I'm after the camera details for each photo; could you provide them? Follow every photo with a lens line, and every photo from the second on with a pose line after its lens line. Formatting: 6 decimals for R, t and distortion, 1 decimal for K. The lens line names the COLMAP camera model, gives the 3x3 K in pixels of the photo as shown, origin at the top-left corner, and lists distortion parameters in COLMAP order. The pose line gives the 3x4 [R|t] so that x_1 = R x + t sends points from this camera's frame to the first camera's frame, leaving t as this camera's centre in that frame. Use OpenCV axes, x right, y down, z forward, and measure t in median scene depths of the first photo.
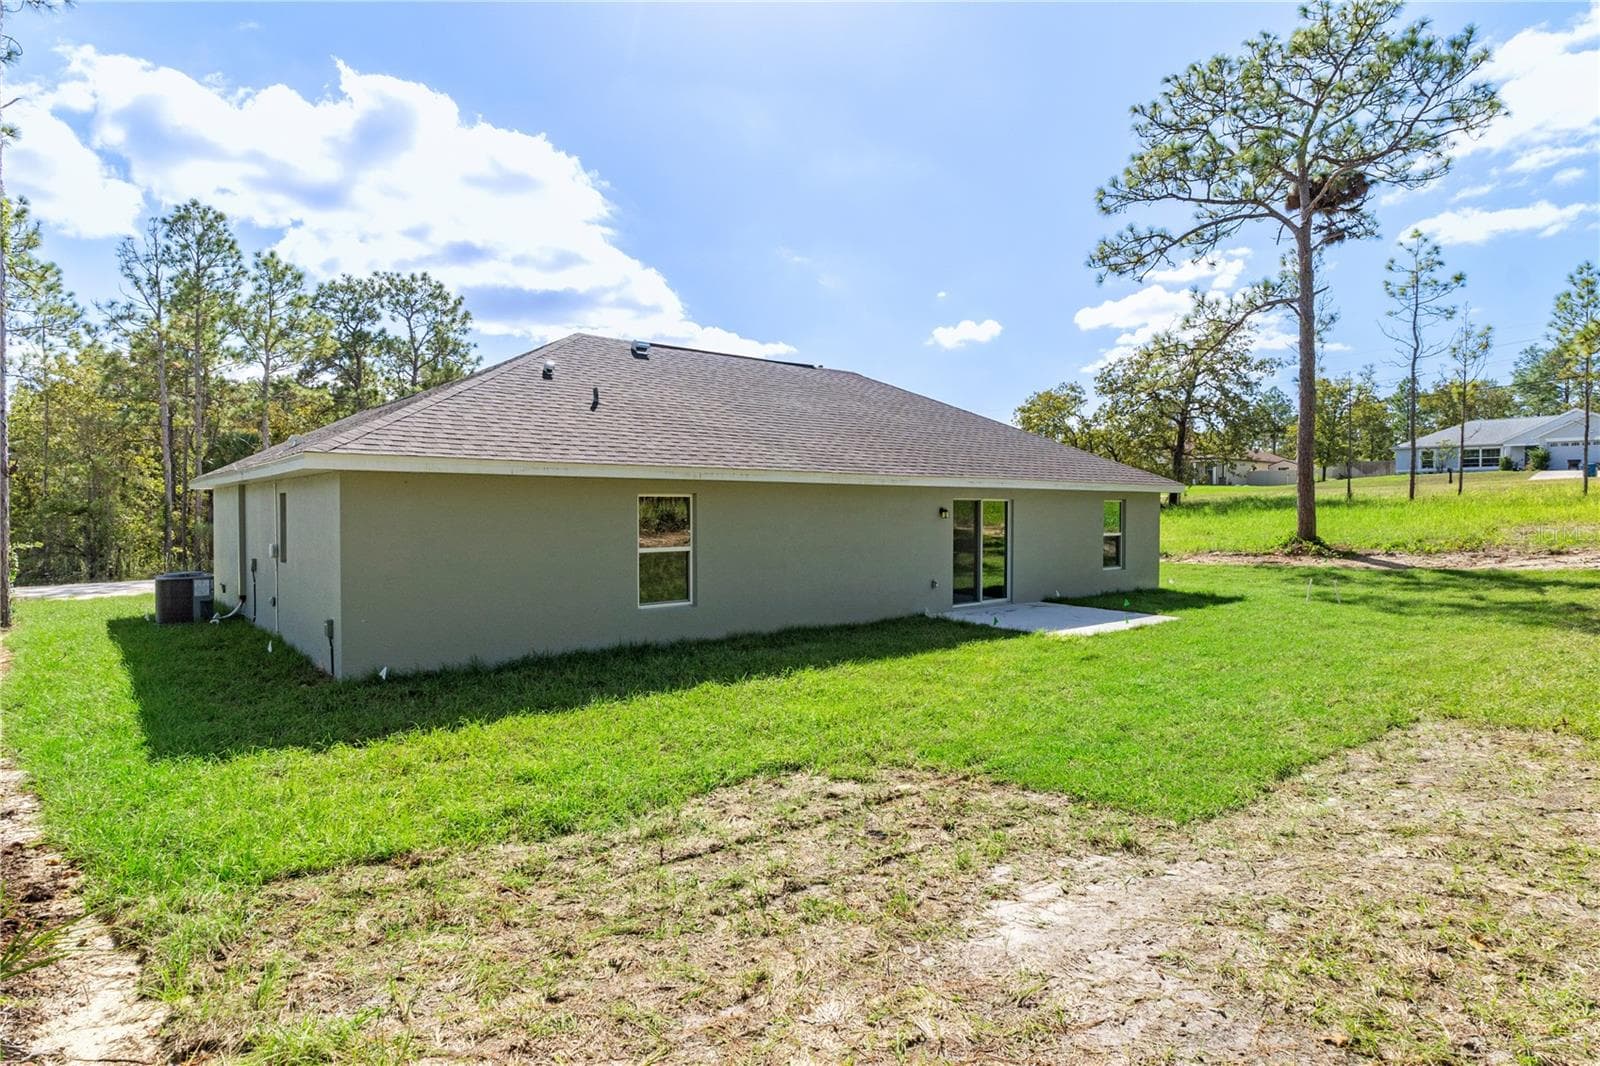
lens RADIAL K [[820.3, 0, 800.0], [0, 820.3, 533.0], [0, 0, 1]] dist [-0.001050, -0.000565]
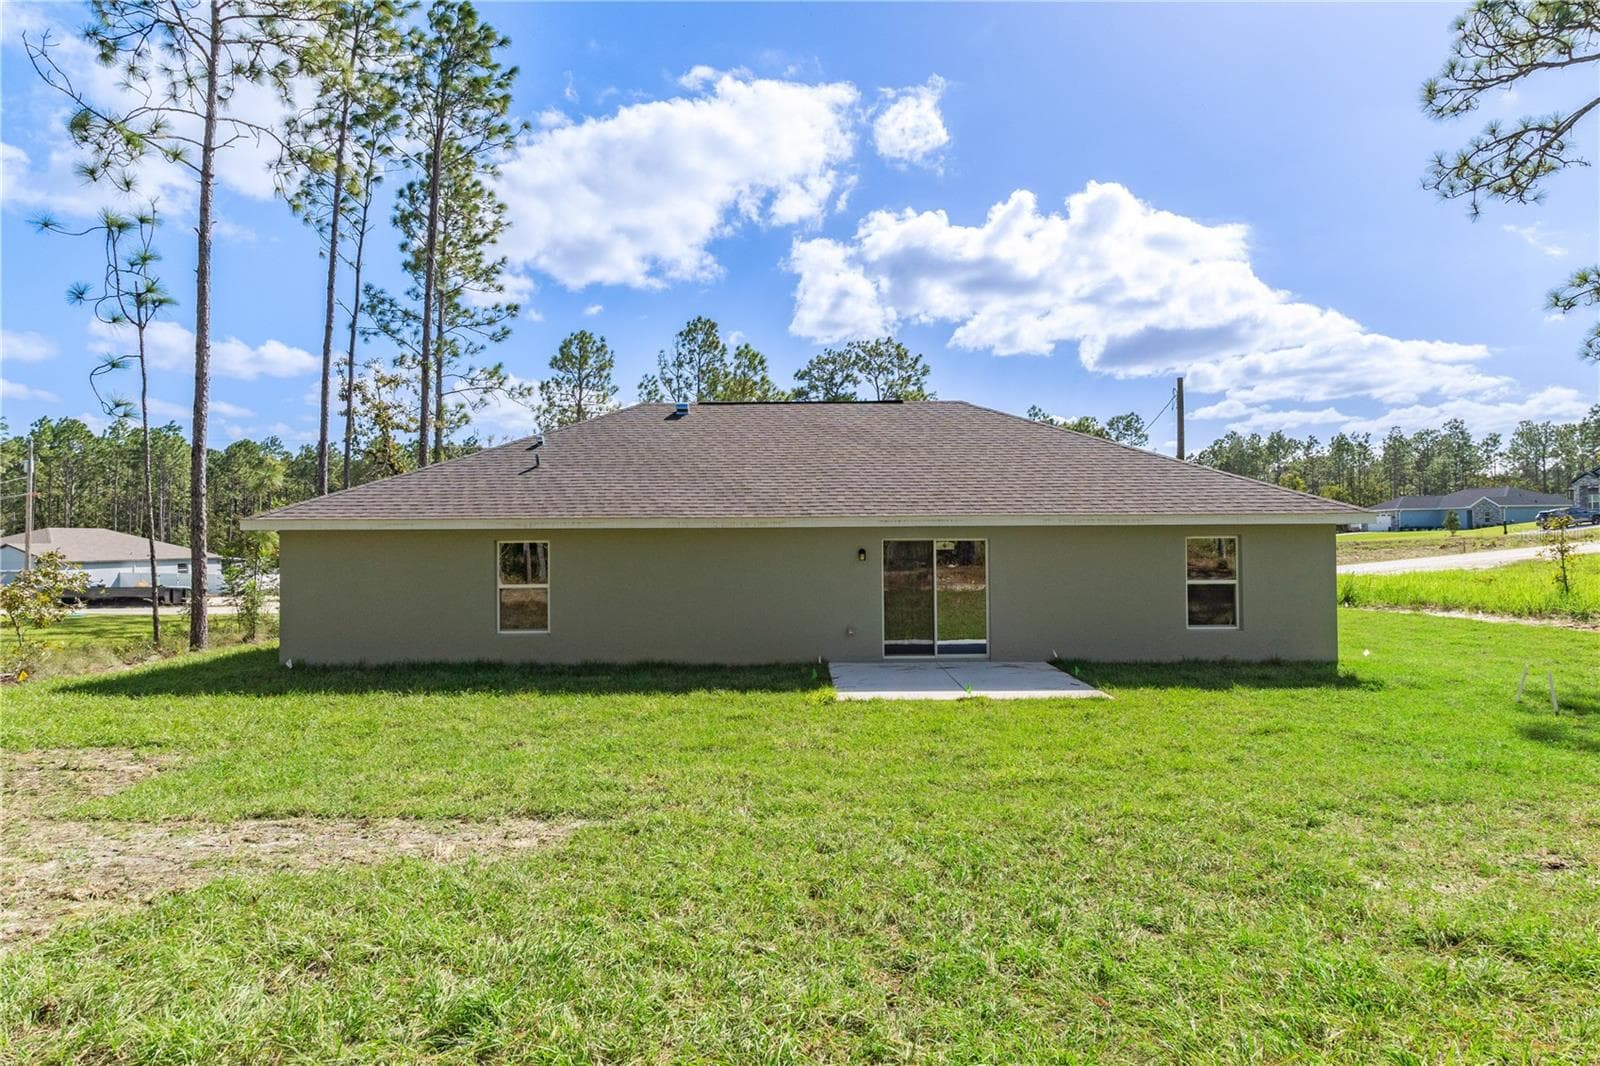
lens RADIAL K [[792.4, 0, 799.7], [0, 792.4, 548.6], [0, 0, 1]] dist [-0.000266, -0.000136]
pose [[0.784747, -0.000296, -0.619817, 0.642742], [-0.008613, 0.999898, -0.011383, -0.020175], [0.619757, 0.014271, 0.784664, 0.235923]]
